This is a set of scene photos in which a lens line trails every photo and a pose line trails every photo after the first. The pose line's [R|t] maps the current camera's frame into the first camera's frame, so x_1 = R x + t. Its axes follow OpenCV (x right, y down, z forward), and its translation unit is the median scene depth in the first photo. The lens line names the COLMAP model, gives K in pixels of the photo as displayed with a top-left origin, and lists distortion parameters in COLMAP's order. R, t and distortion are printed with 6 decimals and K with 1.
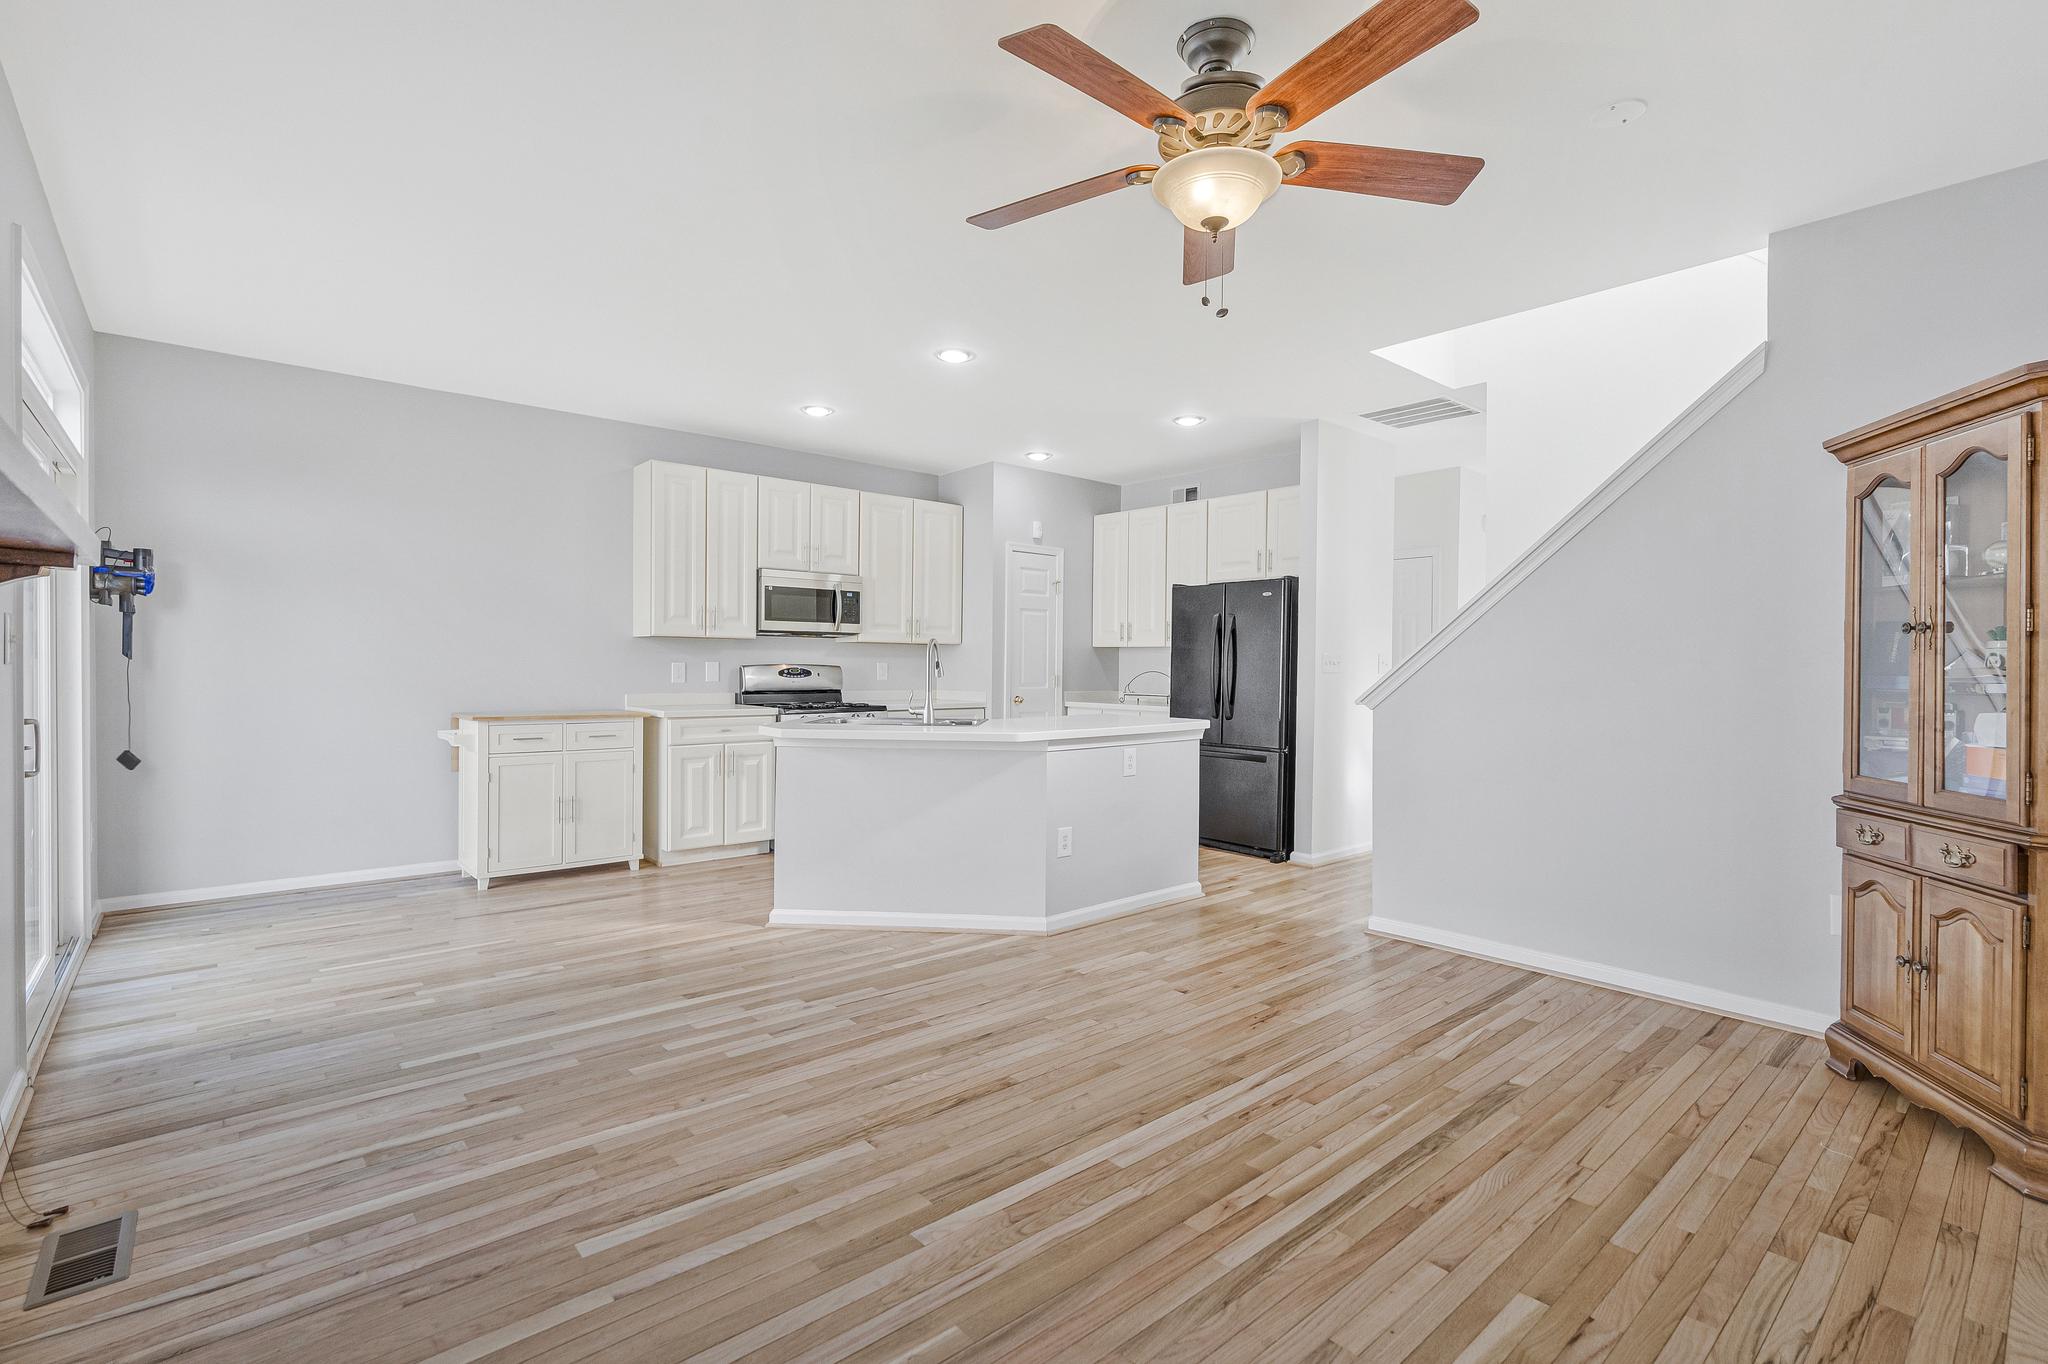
lens RADIAL K [[937.3, 0, 1015.5], [0, 937.3, 680.4], [0, 0, 1]] dist [-0.008109, 0.000728]
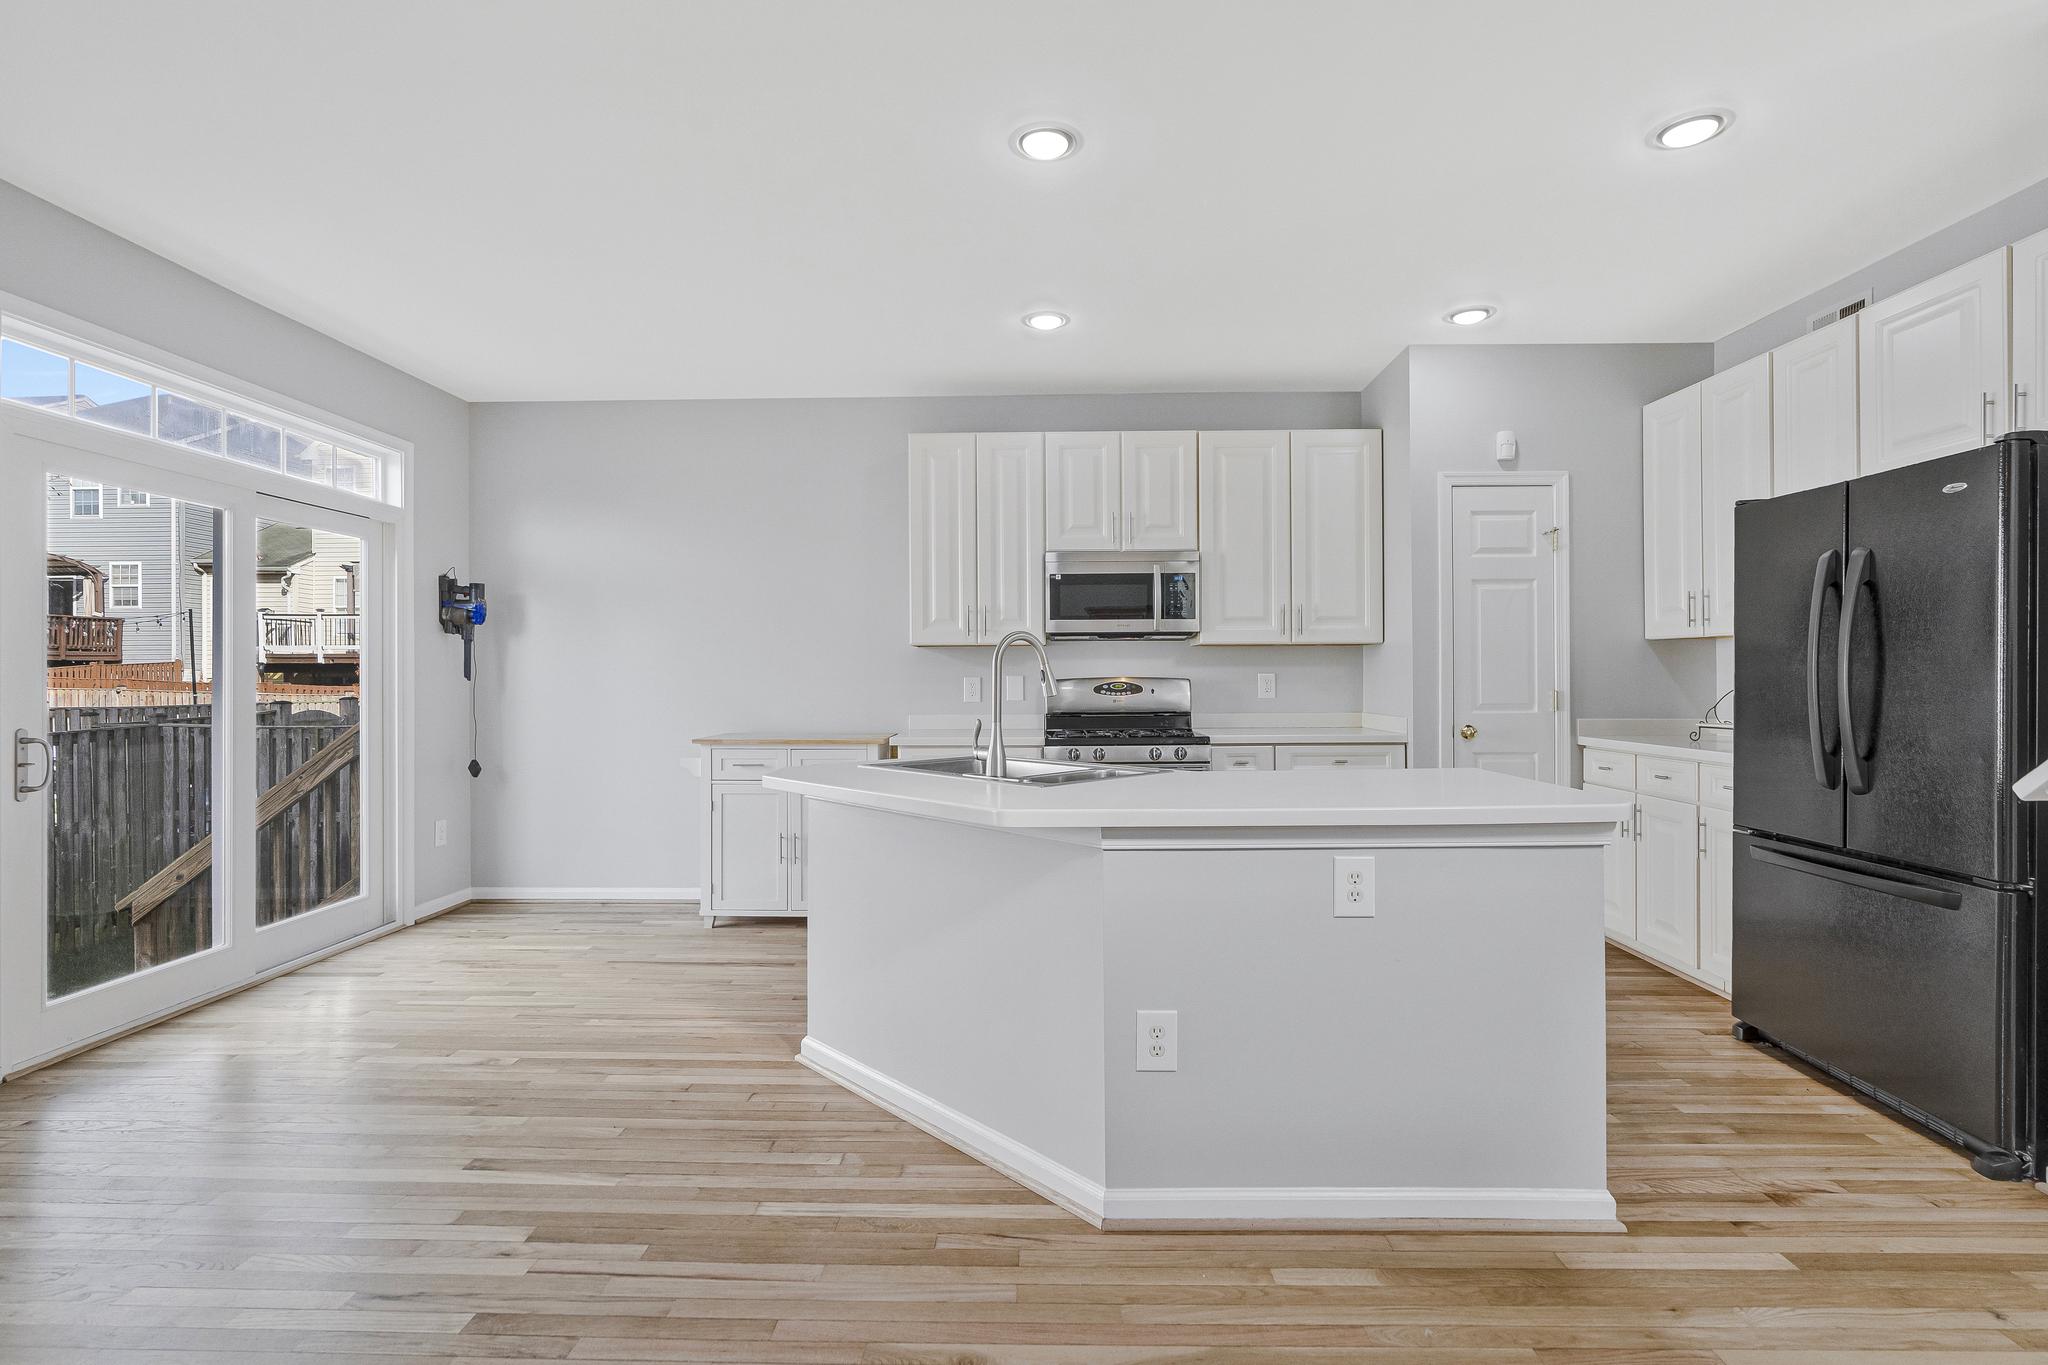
lens RADIAL K [[954.1, 0, 1018.2], [0, 954.1, 672.9], [0, 0, 1]] dist [-0.003580, 0.000254]
pose [[0.739012, -0.015523, -0.673513, 0.377907], [0.001203, 0.999763, -0.021721, -0.007217], [0.673691, 0.015242, 0.738856, 0.664710]]
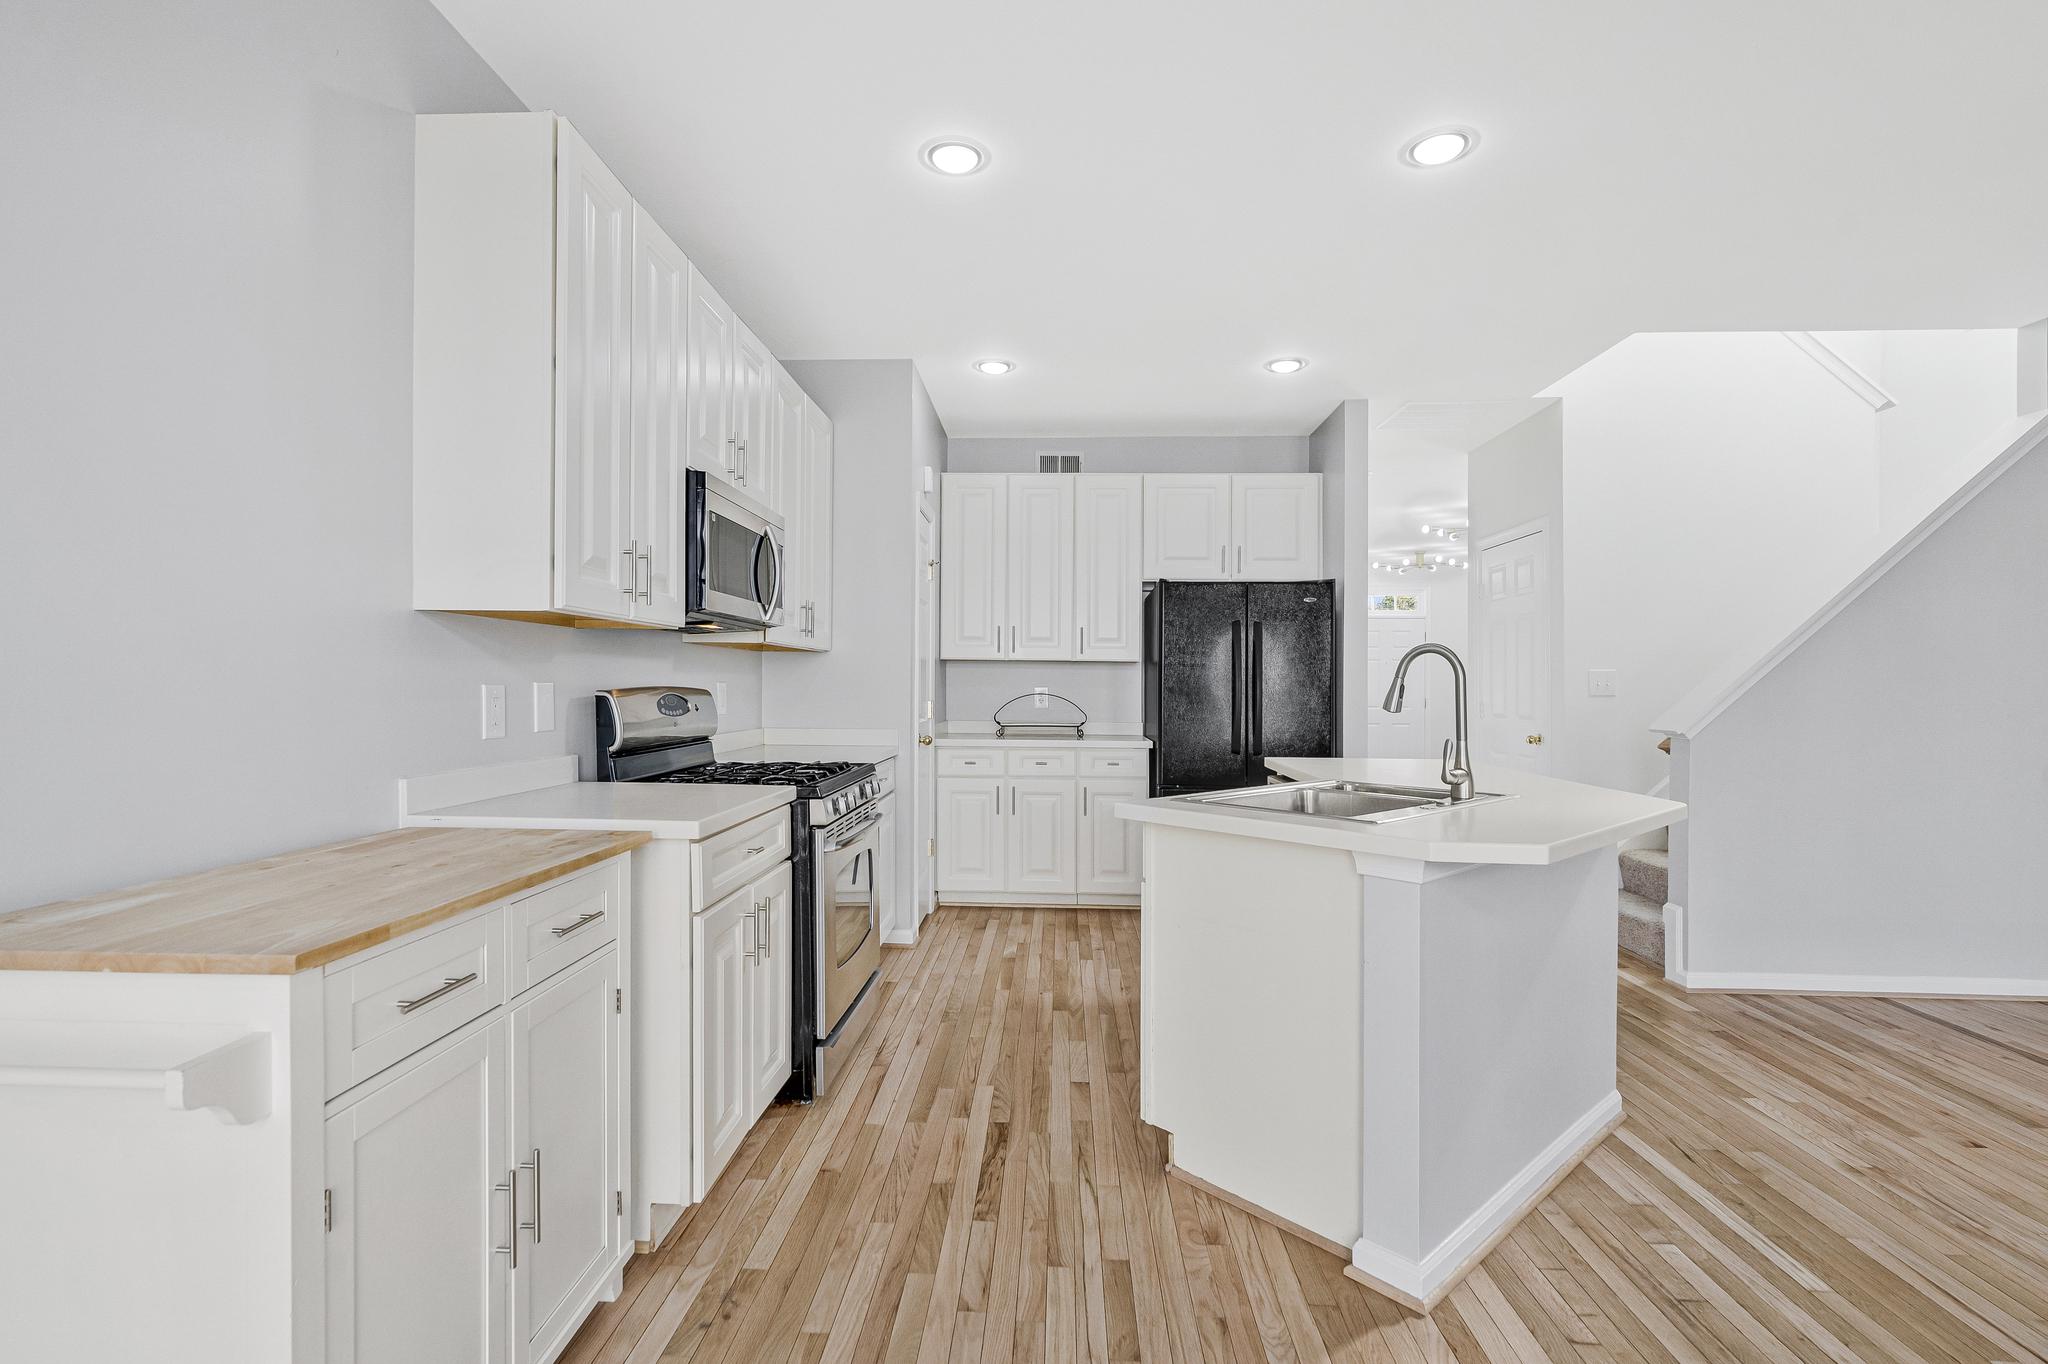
lens RADIAL K [[951.8, 0, 1011.1], [0, 951.8, 683.9], [0, 0, 1]] dist [-0.000862, 0.000992]
pose [[0.692620, -0.002481, 0.721298, -0.797283], [0.009680, 0.999936, -0.005855, -0.023768], [-0.721238, 0.011038, 0.692600, 0.944128]]
